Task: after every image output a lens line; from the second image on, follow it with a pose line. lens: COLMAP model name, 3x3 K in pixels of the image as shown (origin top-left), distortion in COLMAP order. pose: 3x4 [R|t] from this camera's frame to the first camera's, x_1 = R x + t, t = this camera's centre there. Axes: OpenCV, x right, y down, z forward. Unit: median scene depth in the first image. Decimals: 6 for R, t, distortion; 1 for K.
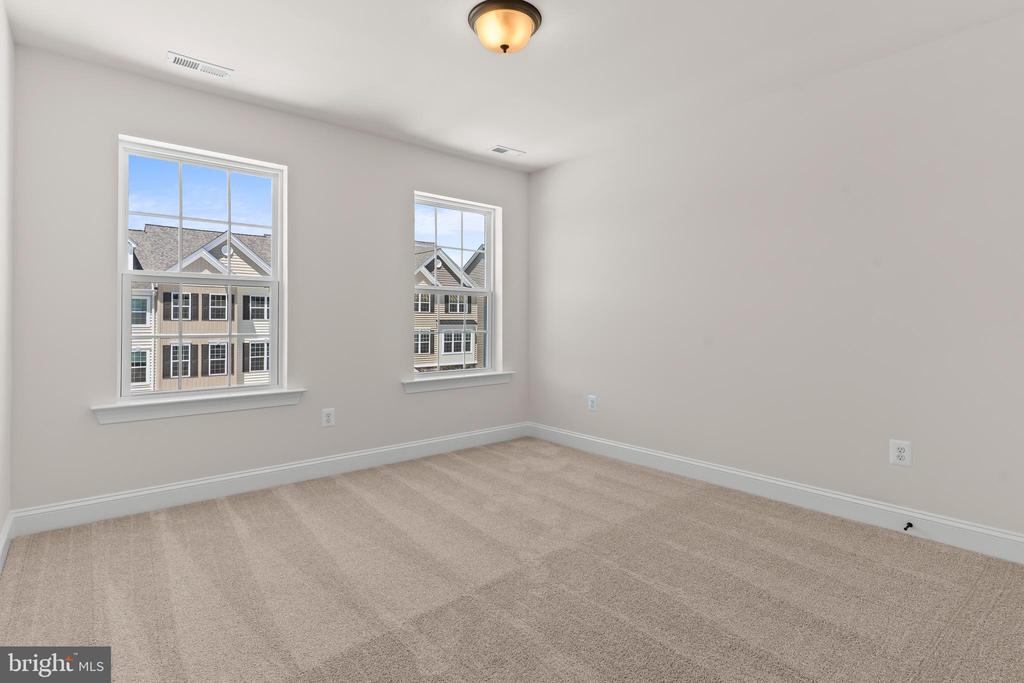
lens RADIAL K [[508.1, 0, 512.8], [0, 508.1, 313.9], [0, 0, 1]] dist [-0.000104, 0.000212]
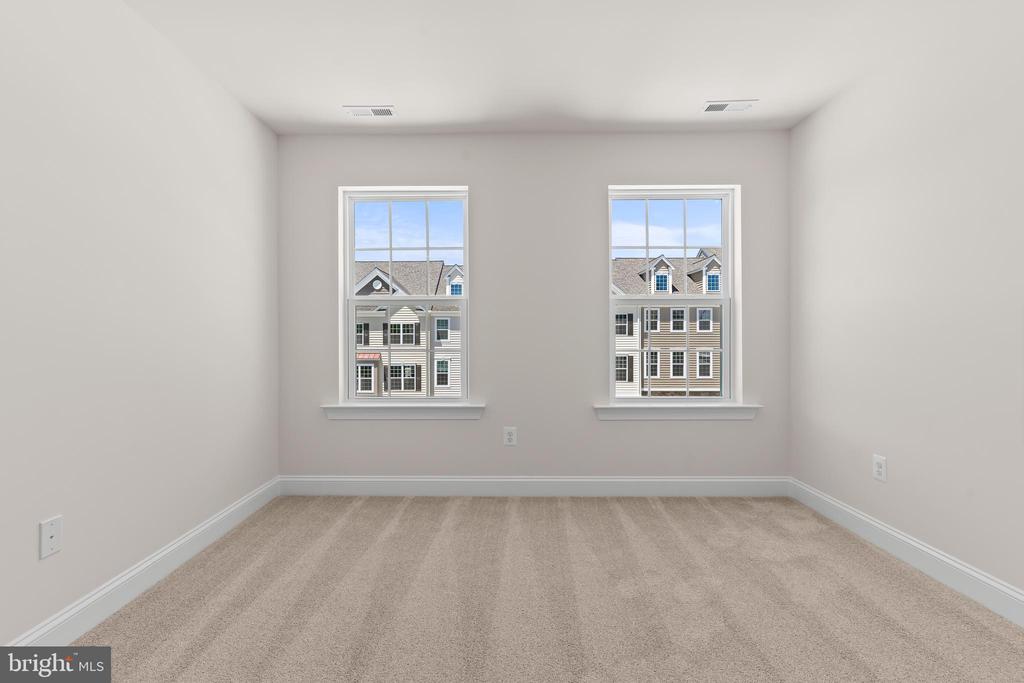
lens RADIAL K [[489.7, 0, 505.3], [0, 489.7, 333.7], [0, 0, 1]] dist [0.003255, 0.000909]
pose [[0.748503, -0.007212, -0.663092, 0.265639], [0.012934, 0.999909, 0.003725, 0.003736], [0.663005, -0.011365, 0.748529, 0.307052]]
